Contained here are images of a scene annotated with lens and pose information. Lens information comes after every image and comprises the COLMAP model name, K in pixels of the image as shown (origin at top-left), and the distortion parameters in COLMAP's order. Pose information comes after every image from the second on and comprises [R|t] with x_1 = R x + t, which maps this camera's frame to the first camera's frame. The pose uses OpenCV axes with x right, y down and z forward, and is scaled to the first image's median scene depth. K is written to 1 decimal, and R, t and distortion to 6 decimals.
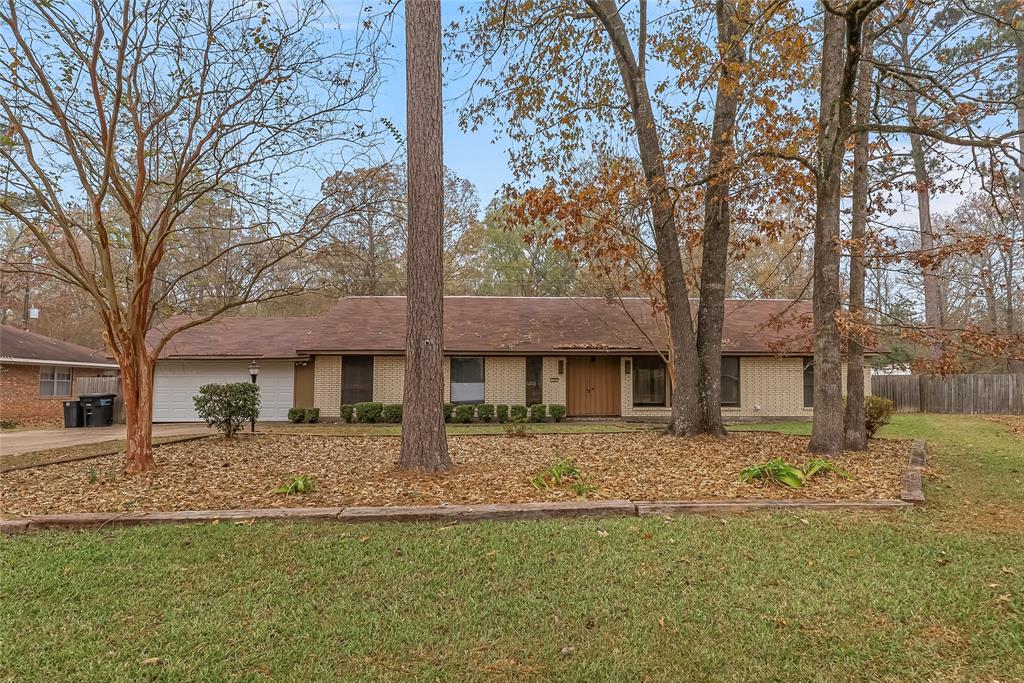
lens RADIAL K [[510.6, 0, 511.8], [0, 510.6, 345.5], [0, 0, 1]] dist [0.000735, 0.001131]
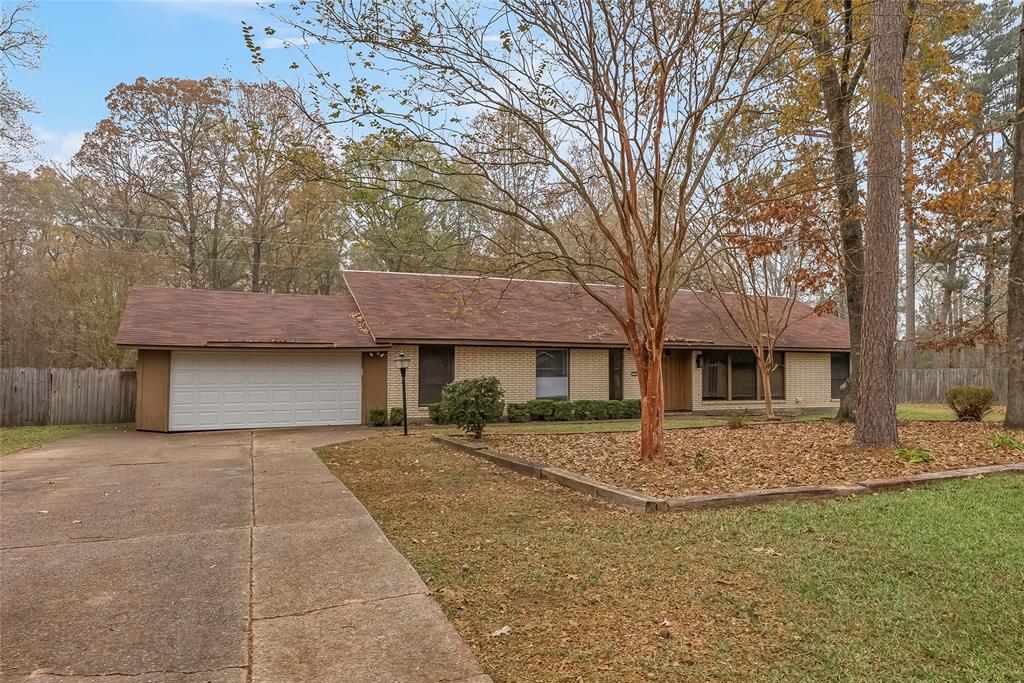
lens RADIAL K [[634.3, 0, 514.0], [0, 634.3, 341.8], [0, 0, 1]] dist [-0.001318, -0.000583]
pose [[0.935803, 0.017725, 0.352077, -0.549125], [-0.023119, 0.999671, 0.011122, -0.001219], [-0.351764, -0.018547, 0.935905, -0.033268]]
